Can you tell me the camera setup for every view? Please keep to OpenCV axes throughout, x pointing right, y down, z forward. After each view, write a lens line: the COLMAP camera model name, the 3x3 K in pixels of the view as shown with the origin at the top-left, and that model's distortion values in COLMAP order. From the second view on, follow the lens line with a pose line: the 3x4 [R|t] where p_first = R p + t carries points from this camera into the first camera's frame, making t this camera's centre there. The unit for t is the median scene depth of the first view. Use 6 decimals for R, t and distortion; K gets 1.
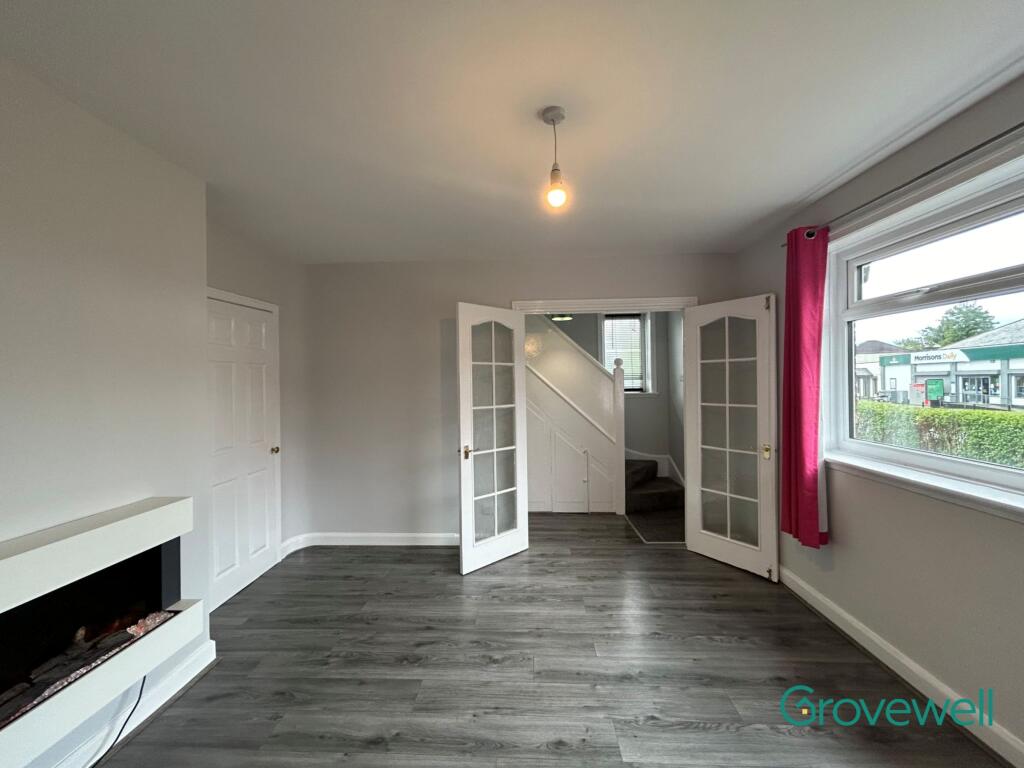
lens RADIAL K [[413.5, 0, 509.7], [0, 413.5, 383.2], [0, 0, 1]] dist [-0.009265, 0.001609]
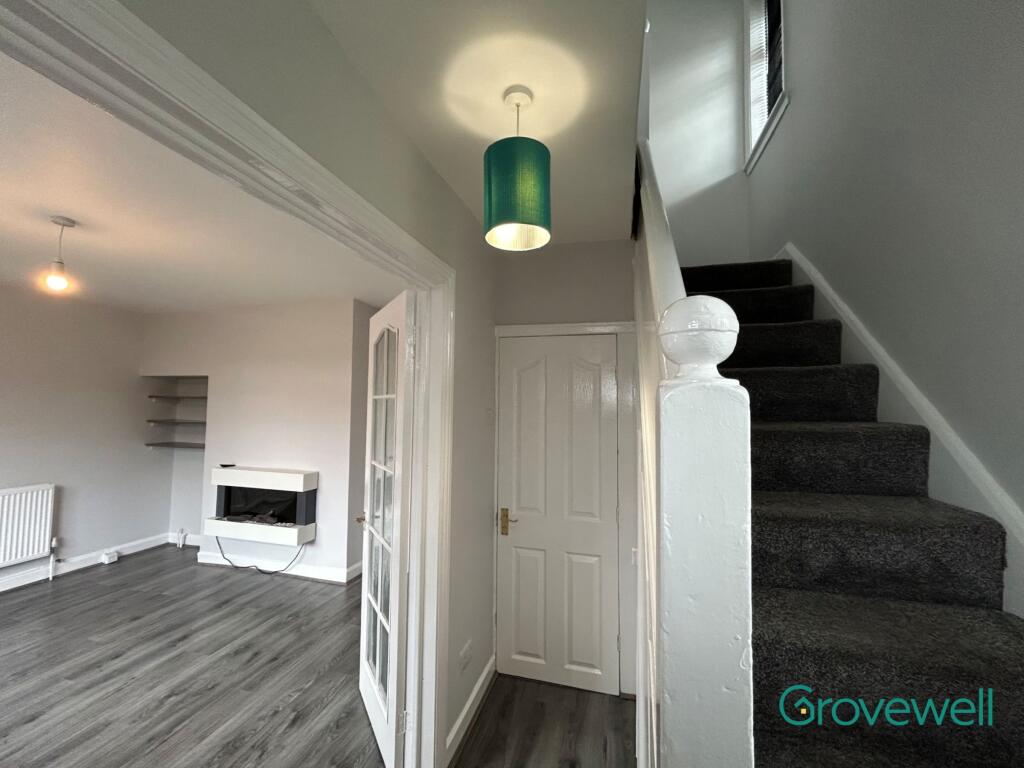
lens RADIAL K [[413.5, 0, 520.2], [0, 413.5, 379.8], [0, 0, 1]] dist [-0.009265, 0.001609]
pose [[-0.196455, -0.046949, -0.979388, 0.842495], [-0.012365, 0.998892, -0.045404, -0.086051], [0.980435, 0.003190, -0.196818, 2.079533]]
